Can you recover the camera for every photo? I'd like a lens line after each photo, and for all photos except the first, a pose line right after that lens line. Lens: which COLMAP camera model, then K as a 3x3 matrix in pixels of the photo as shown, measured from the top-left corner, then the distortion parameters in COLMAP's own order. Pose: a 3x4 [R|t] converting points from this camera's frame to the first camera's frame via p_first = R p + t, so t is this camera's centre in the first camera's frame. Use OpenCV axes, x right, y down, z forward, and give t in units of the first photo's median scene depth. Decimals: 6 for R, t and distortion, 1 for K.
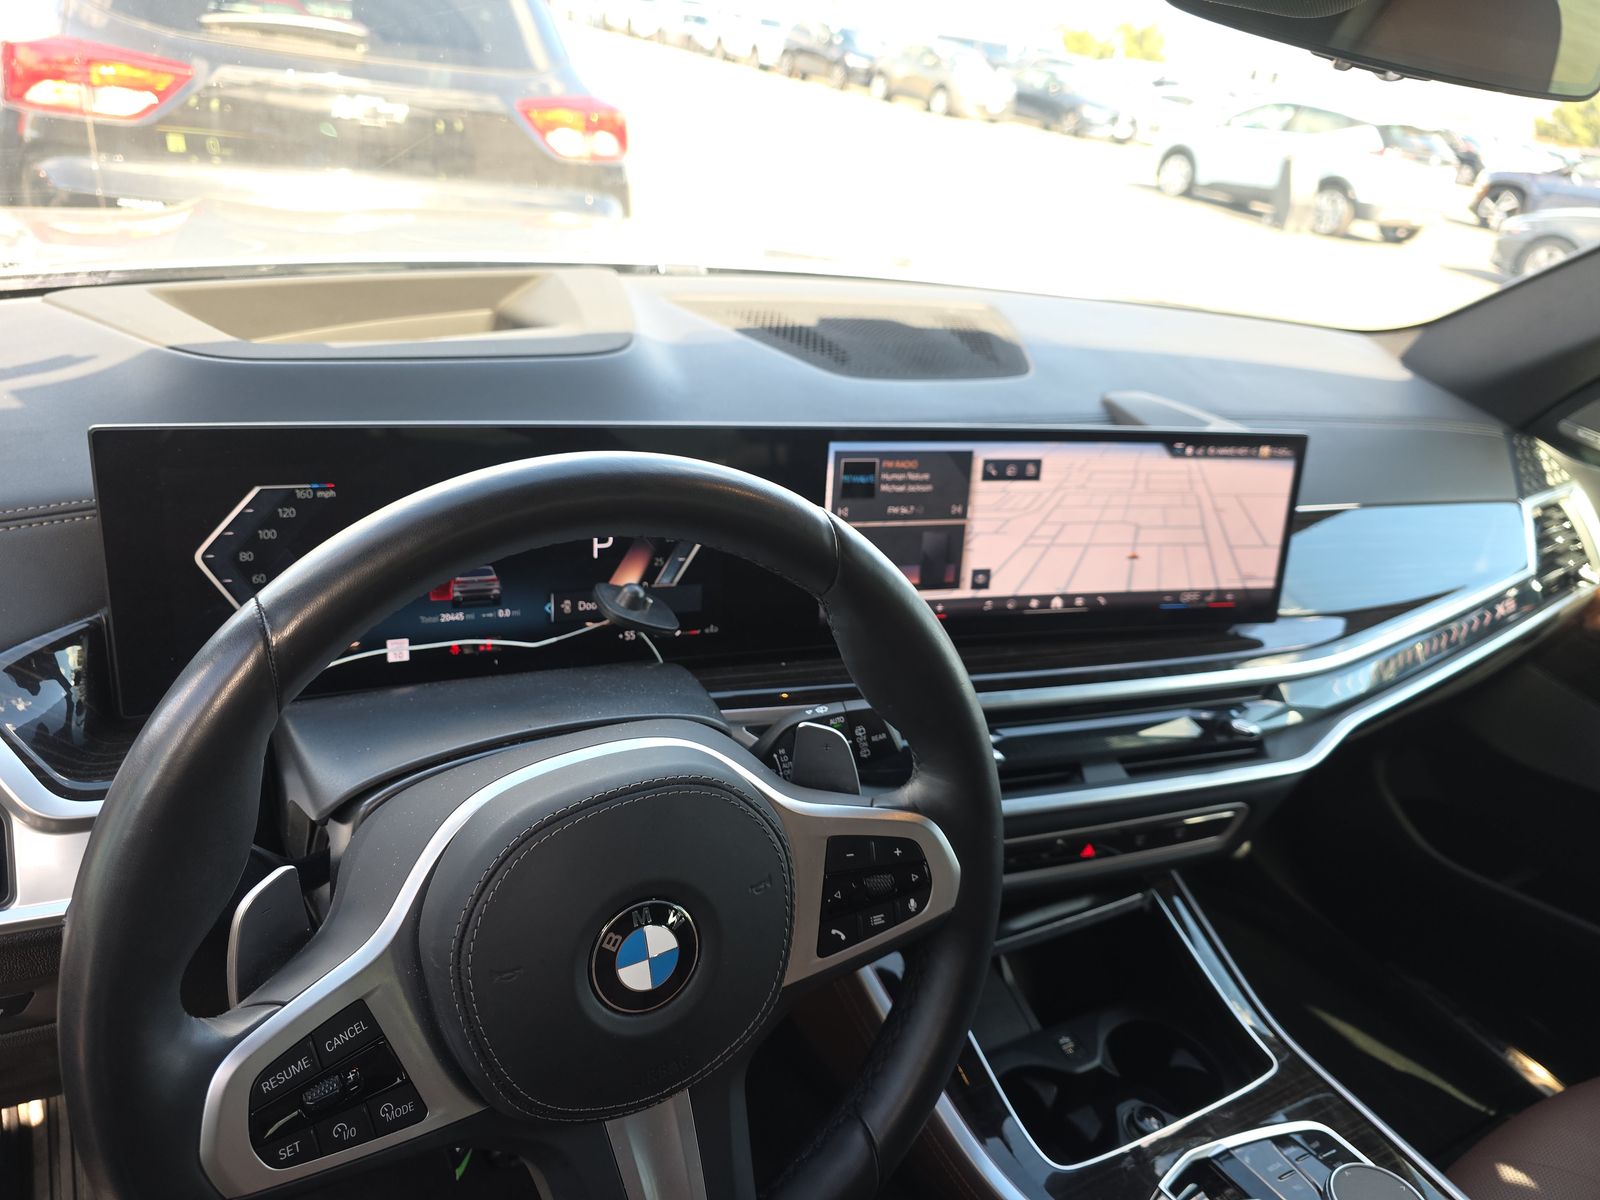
lens RADIAL K [[1095.5, 0, 794.0], [0, 1095.5, 578.1], [0, 0, 1]] dist [0.039215, -0.027690]
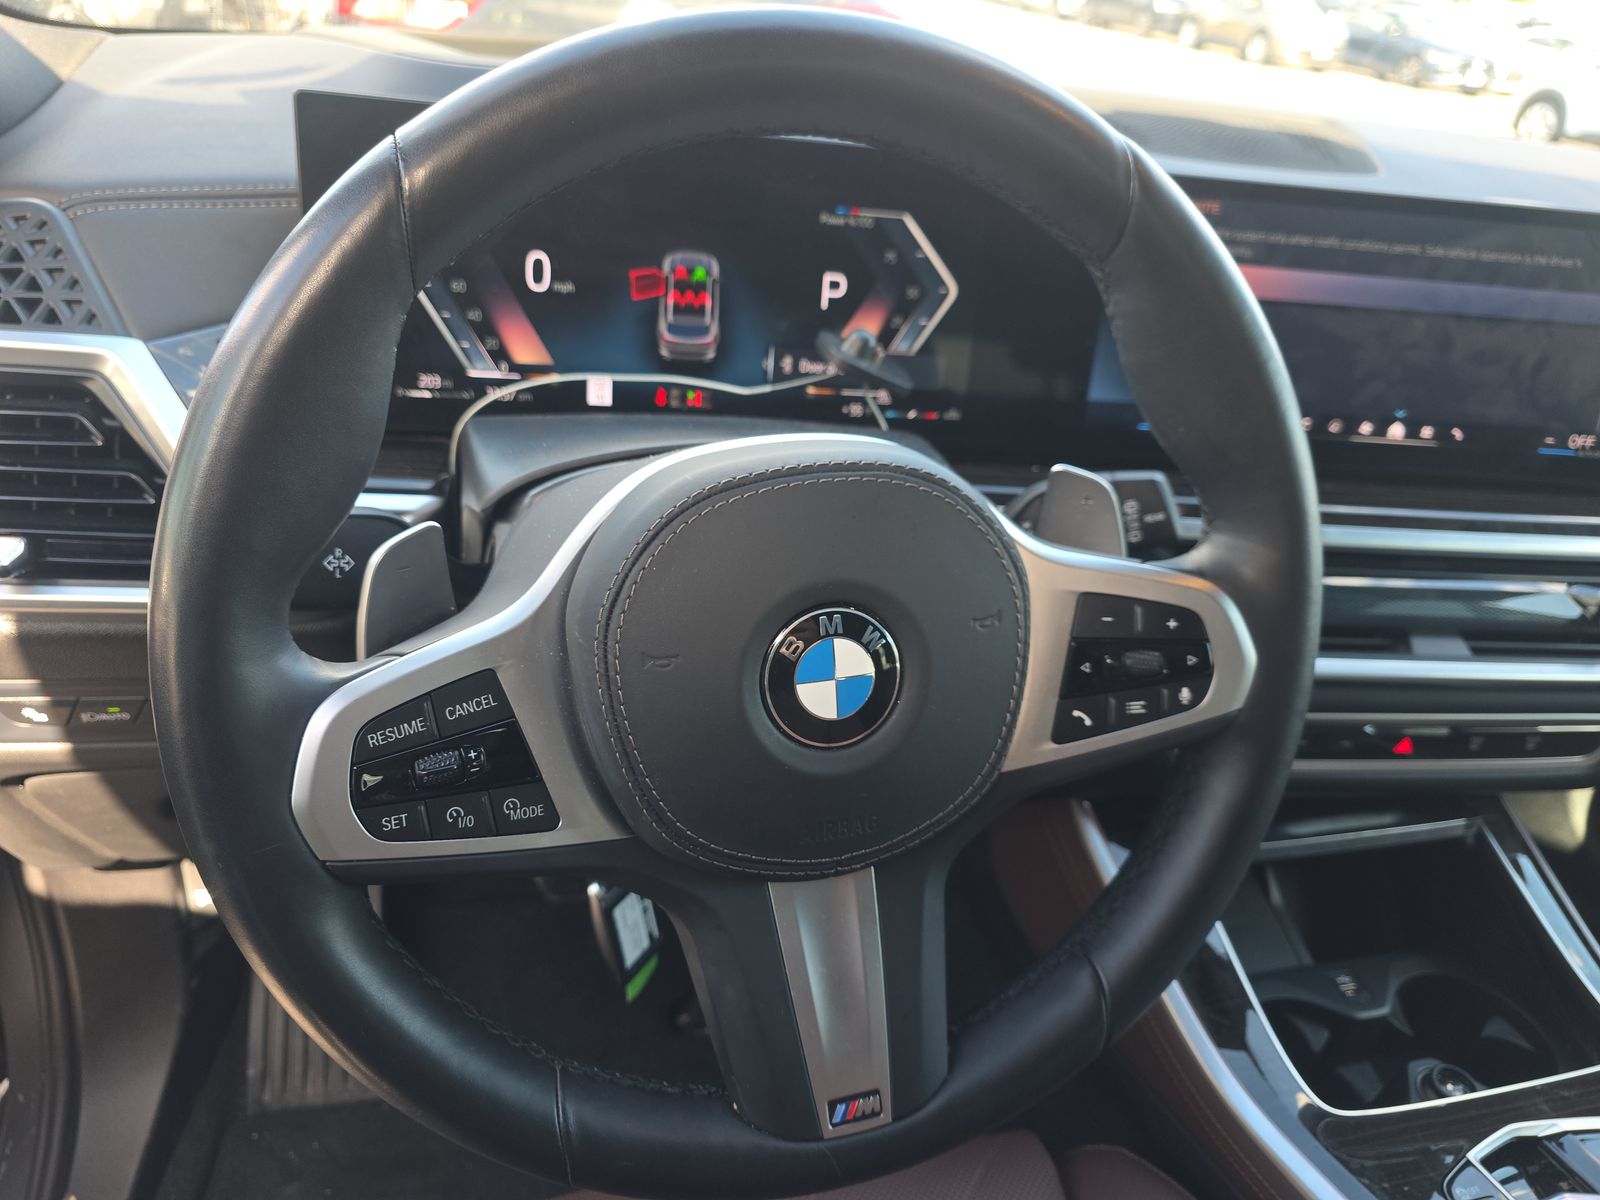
lens RADIAL K [[1095.5, 0, 802.0], [0, 1095.5, 601.3], [0, 0, 1]] dist [0.039215, -0.027690]
pose [[0.973365, 0.092059, -0.209966, 0.002434], [-0.084453, 0.995414, 0.044925, 0.178440], [0.213139, -0.025997, 0.976676, 0.159930]]
